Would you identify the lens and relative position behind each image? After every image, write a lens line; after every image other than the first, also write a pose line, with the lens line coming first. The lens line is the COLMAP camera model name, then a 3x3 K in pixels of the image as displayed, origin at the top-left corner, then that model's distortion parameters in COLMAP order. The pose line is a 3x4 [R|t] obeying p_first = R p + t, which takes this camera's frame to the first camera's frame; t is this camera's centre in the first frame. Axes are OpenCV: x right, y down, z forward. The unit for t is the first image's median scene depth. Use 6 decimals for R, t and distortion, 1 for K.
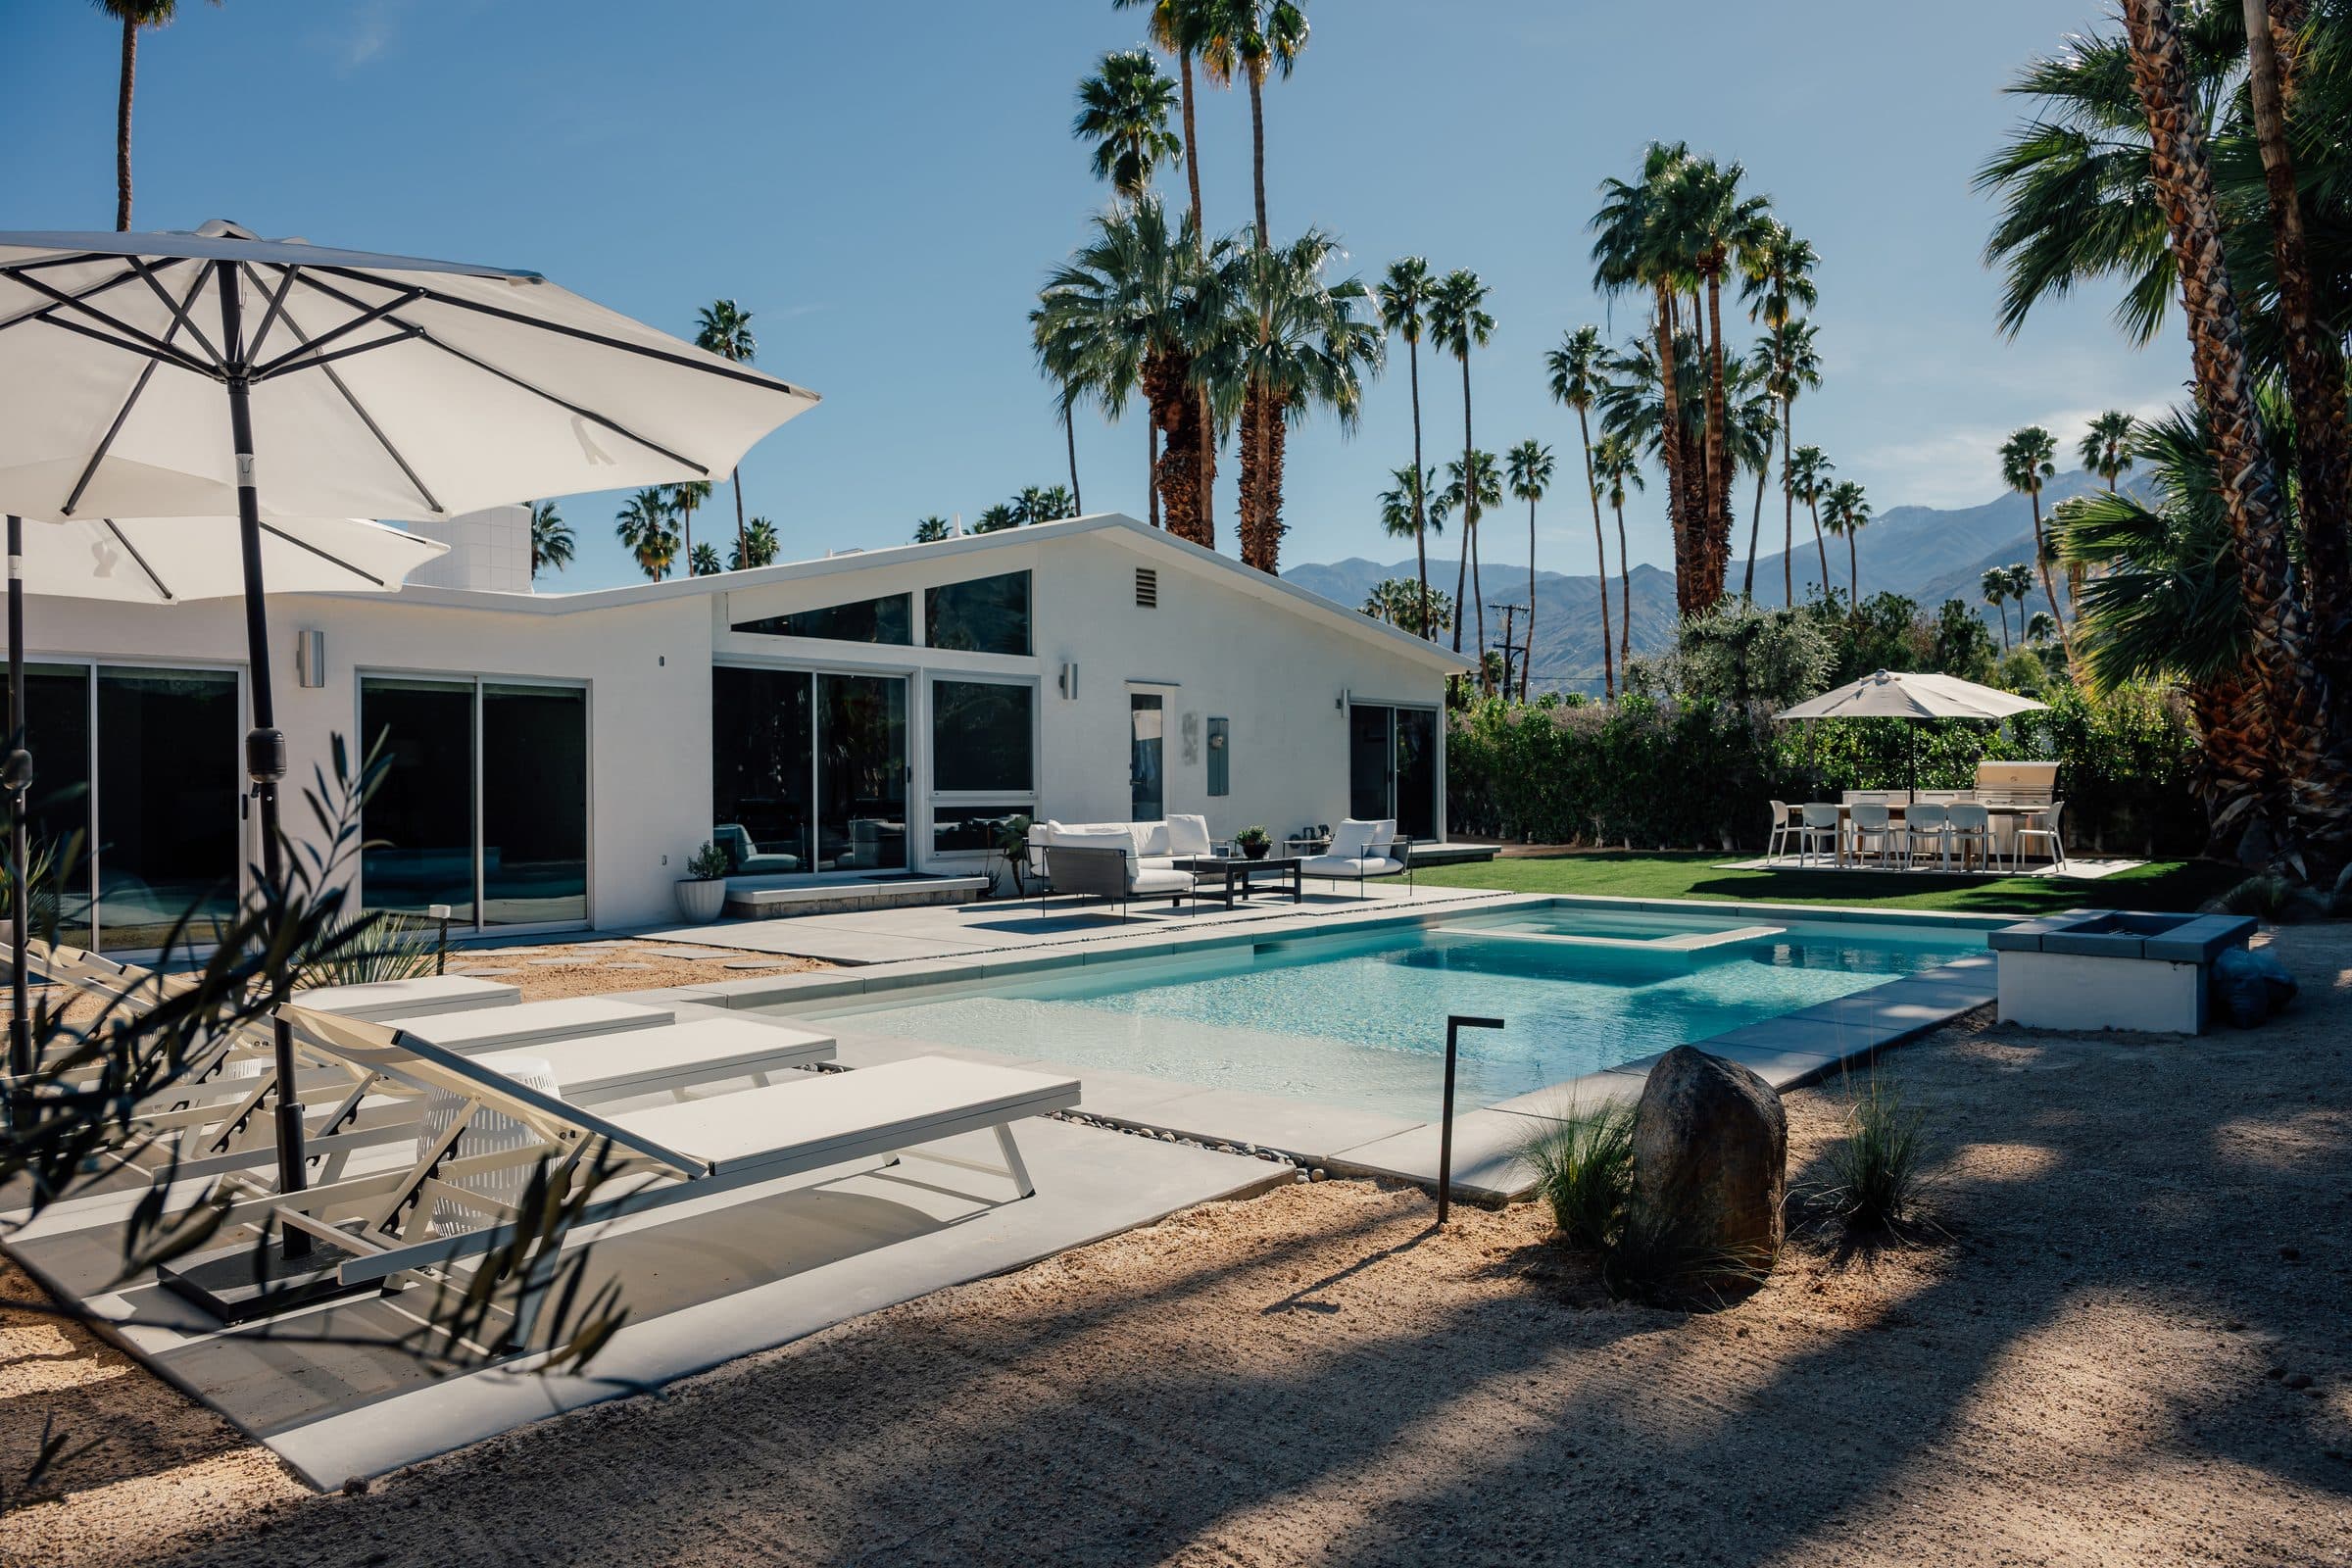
lens RADIAL K [[1538.5, 0, 1176.0], [0, 1538.5, 784.0], [0, 0, 1]] dist [-0.010215, 0.000629]
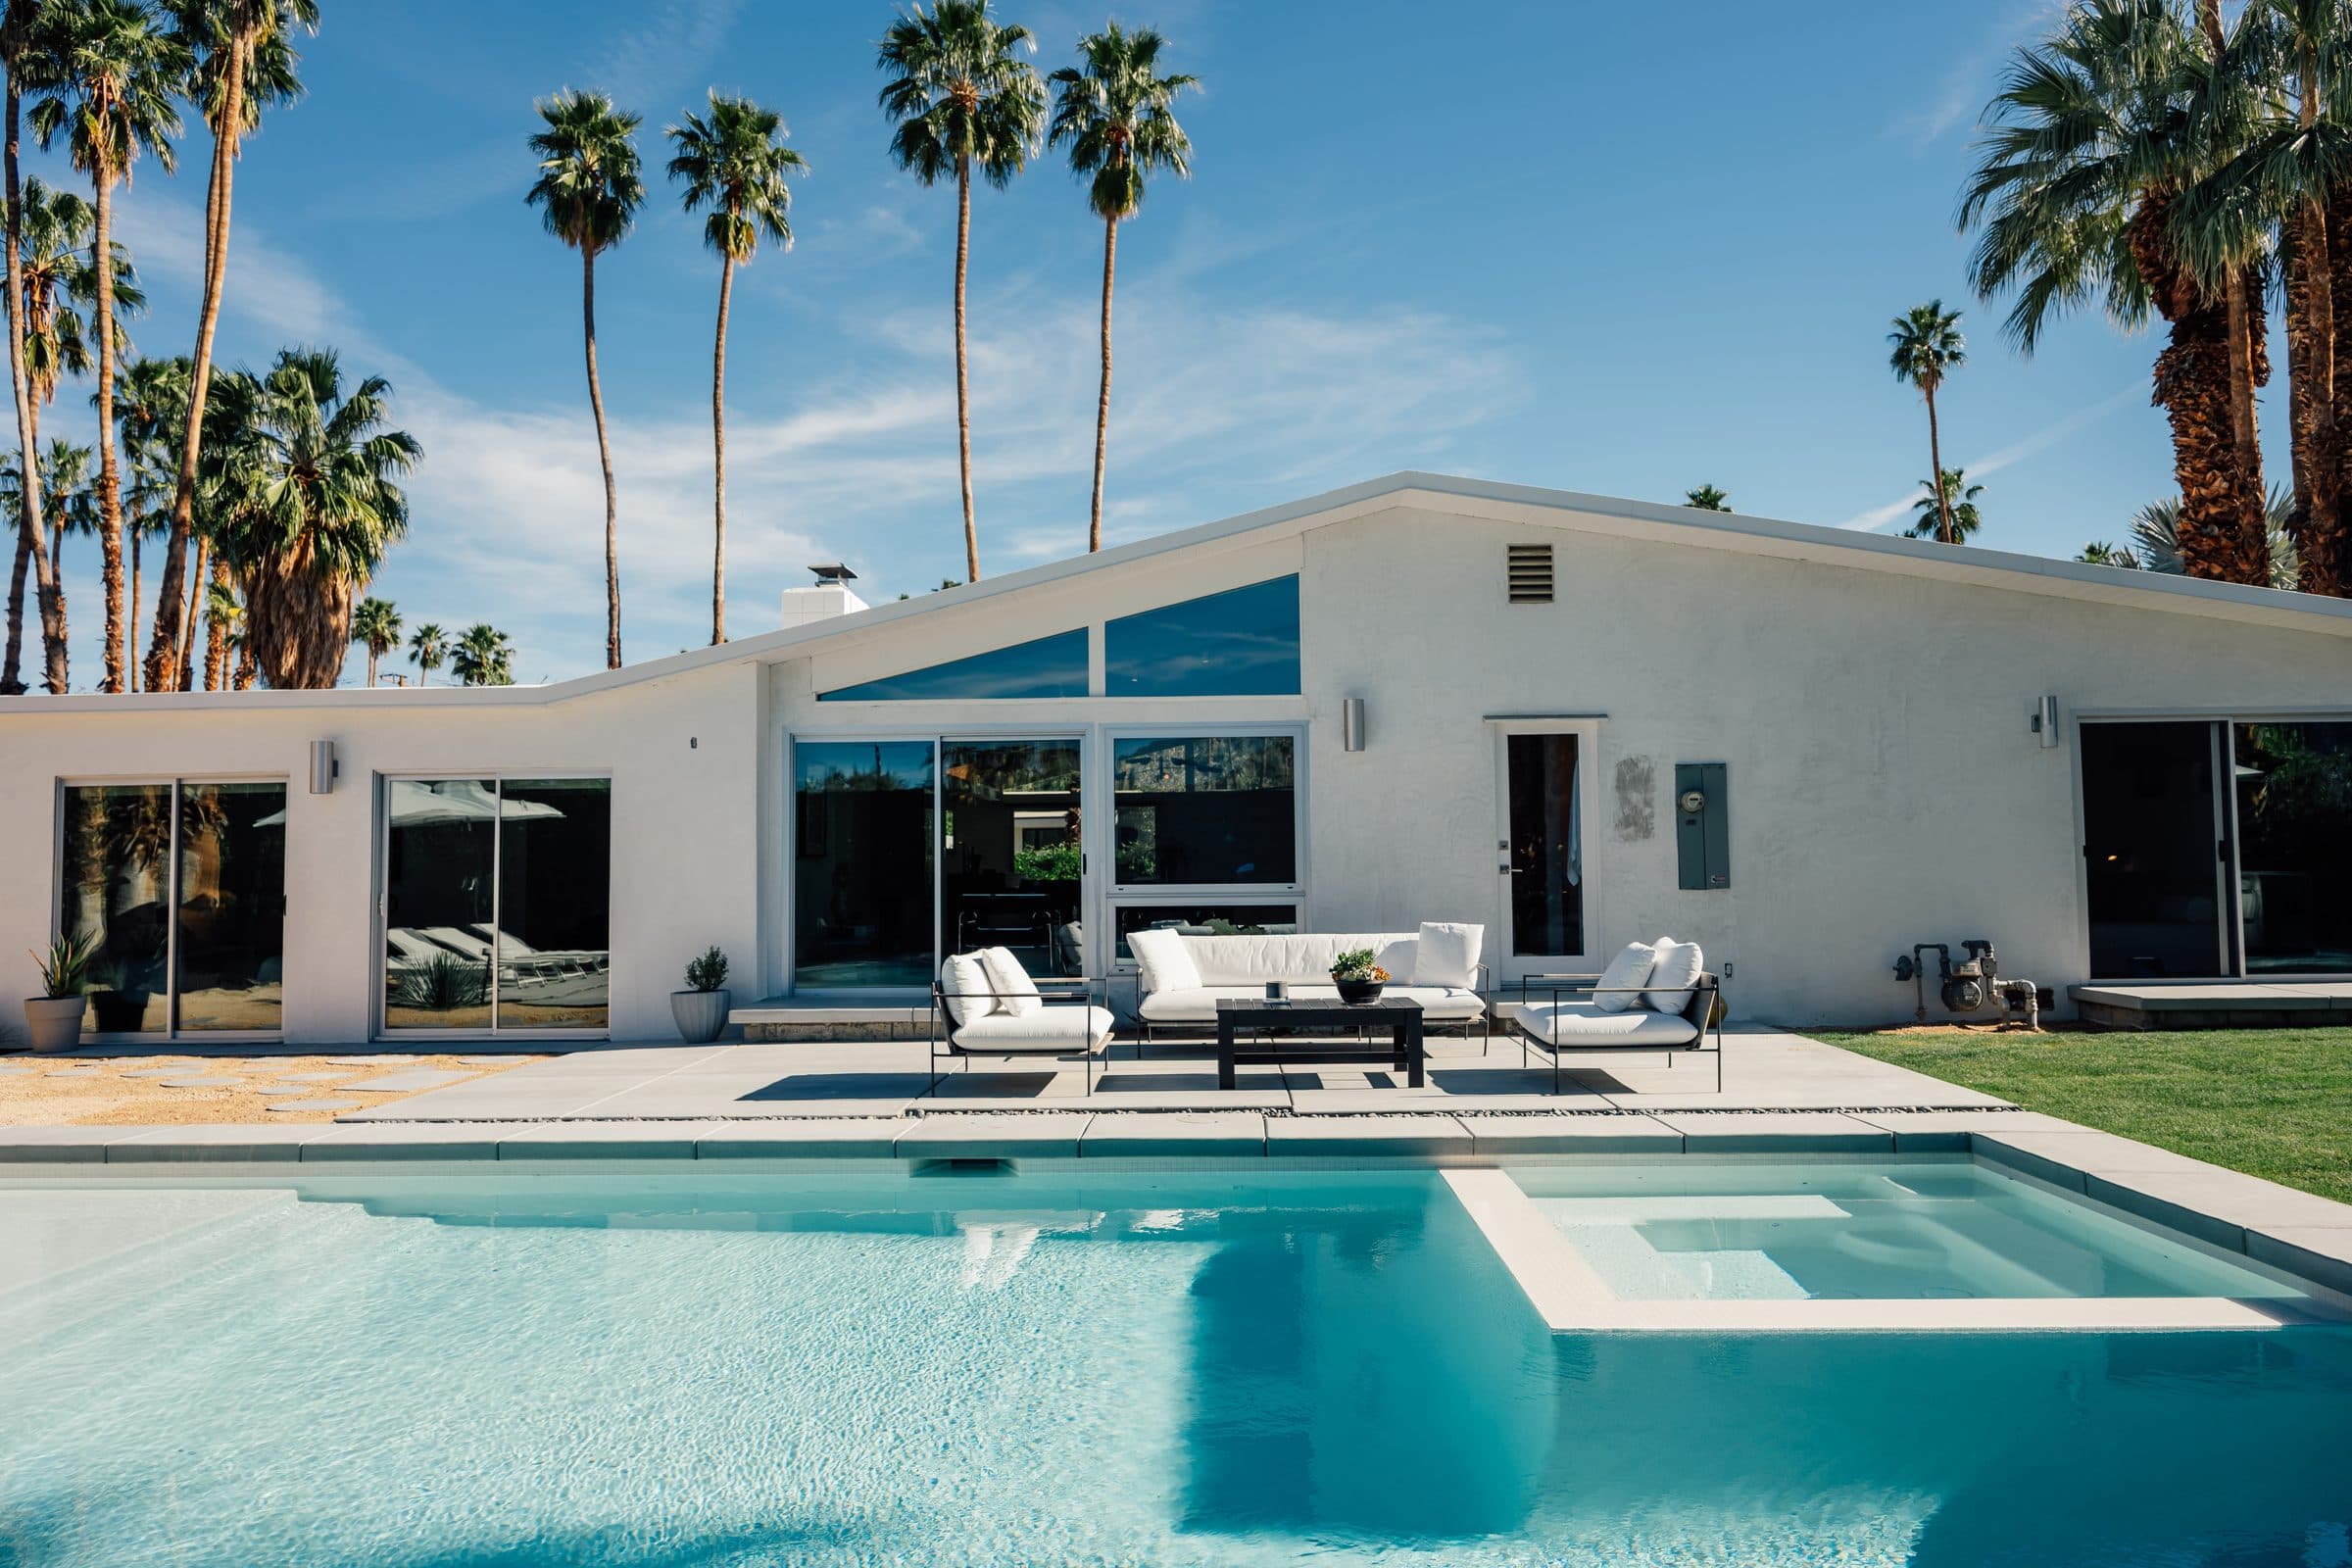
lens RADIAL K [[1538.5, 0, 1176.0], [0, 1538.5, 784.0], [0, 0, 1]] dist [-0.010215, 0.000629]
pose [[0.647731, -0.043407, -0.760631, 0.416480], [0.010726, 0.998796, -0.047865, -0.008063], [0.761793, 0.022845, 0.647417, 0.503623]]
